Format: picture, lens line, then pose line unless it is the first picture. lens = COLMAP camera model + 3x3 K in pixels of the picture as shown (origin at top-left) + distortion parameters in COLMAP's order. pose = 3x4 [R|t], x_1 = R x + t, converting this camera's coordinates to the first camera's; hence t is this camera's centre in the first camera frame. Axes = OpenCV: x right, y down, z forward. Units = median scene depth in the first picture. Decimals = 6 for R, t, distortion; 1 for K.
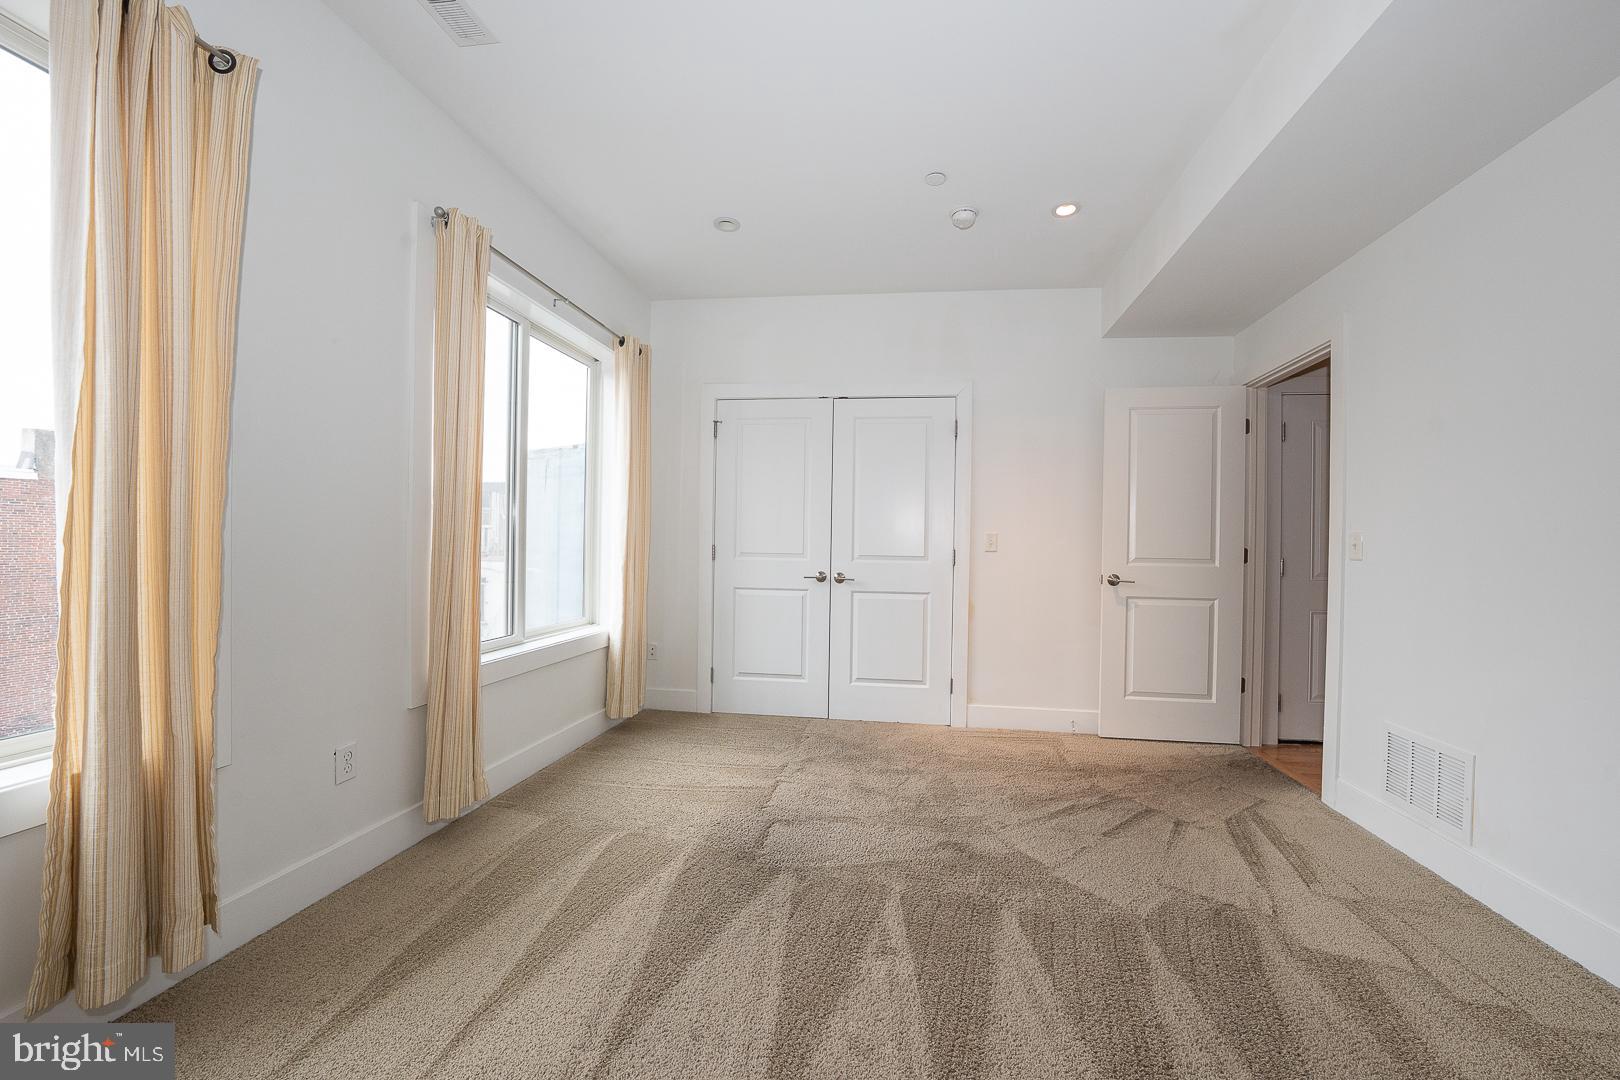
lens RADIAL K [[607.8, 0, 810.6], [0, 607.8, 535.7], [0, 0, 1]] dist [-0.014273, 0.000128]
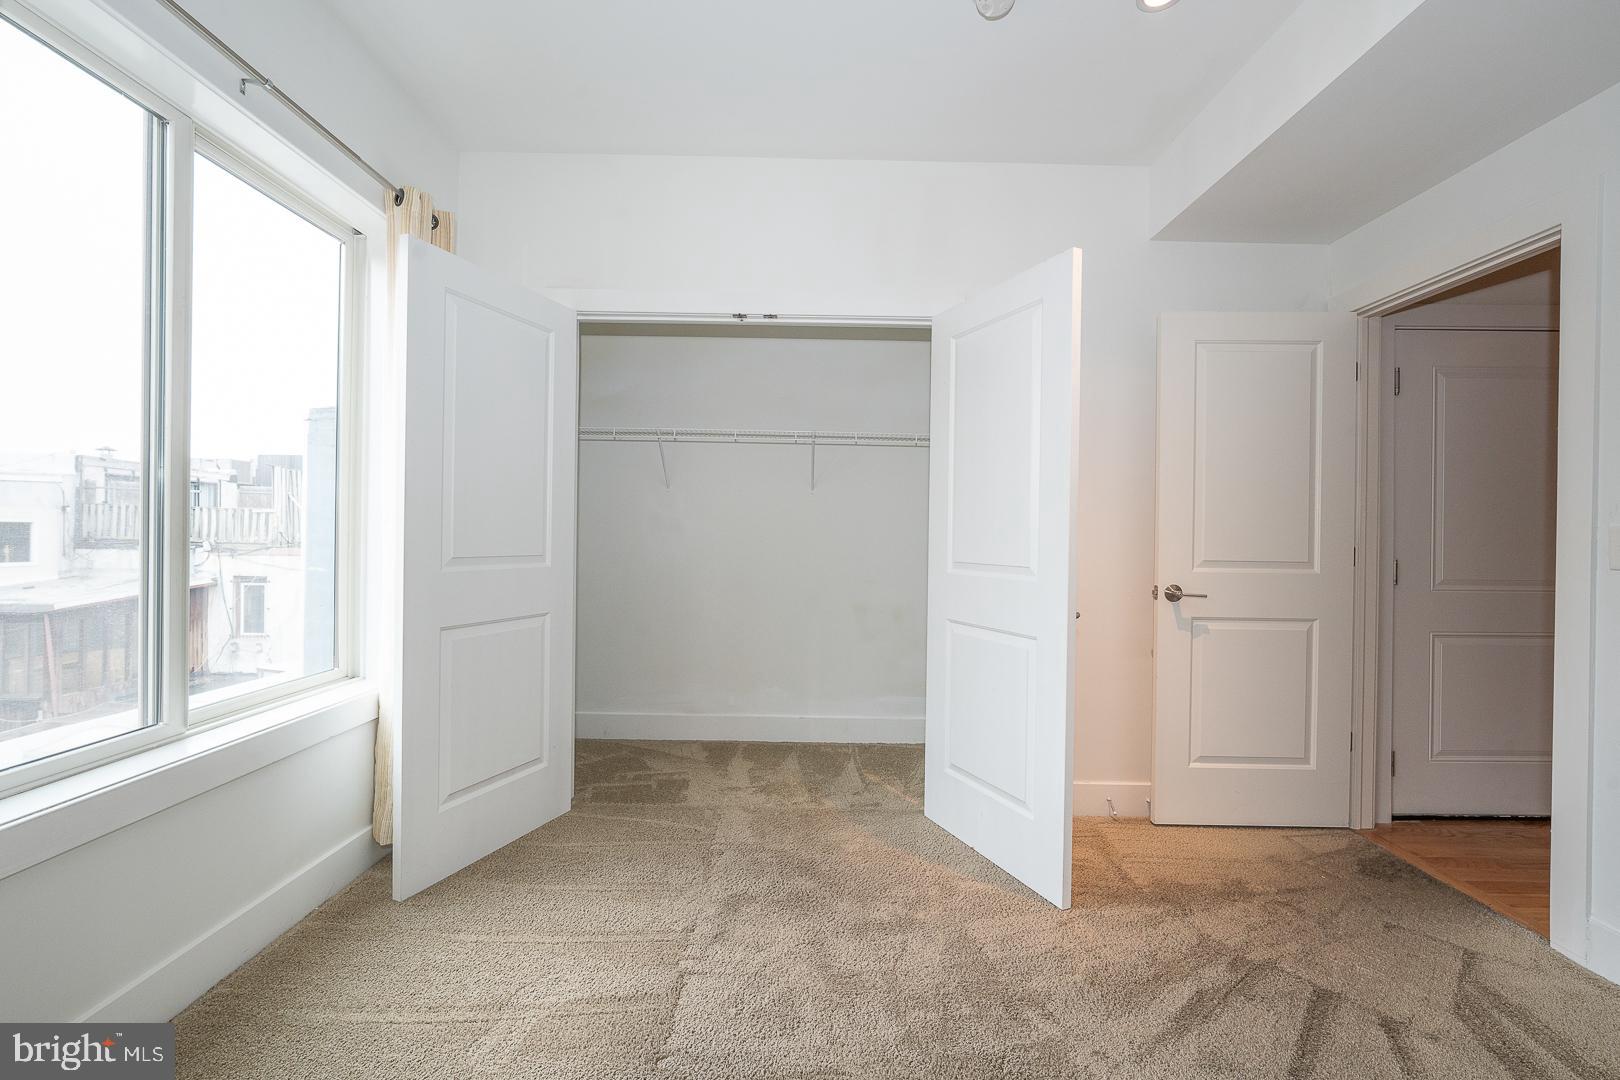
lens RADIAL K [[753.3, 0, 811.5], [0, 753.3, 531.2], [0, 0, 1]] dist [-0.001703, 0.000264]
pose [[0.988497, -0.002338, 0.151221, -0.035015], [0.000939, 0.999956, 0.009319, -0.005829], [-0.151236, -0.009069, 0.988456, 0.264180]]
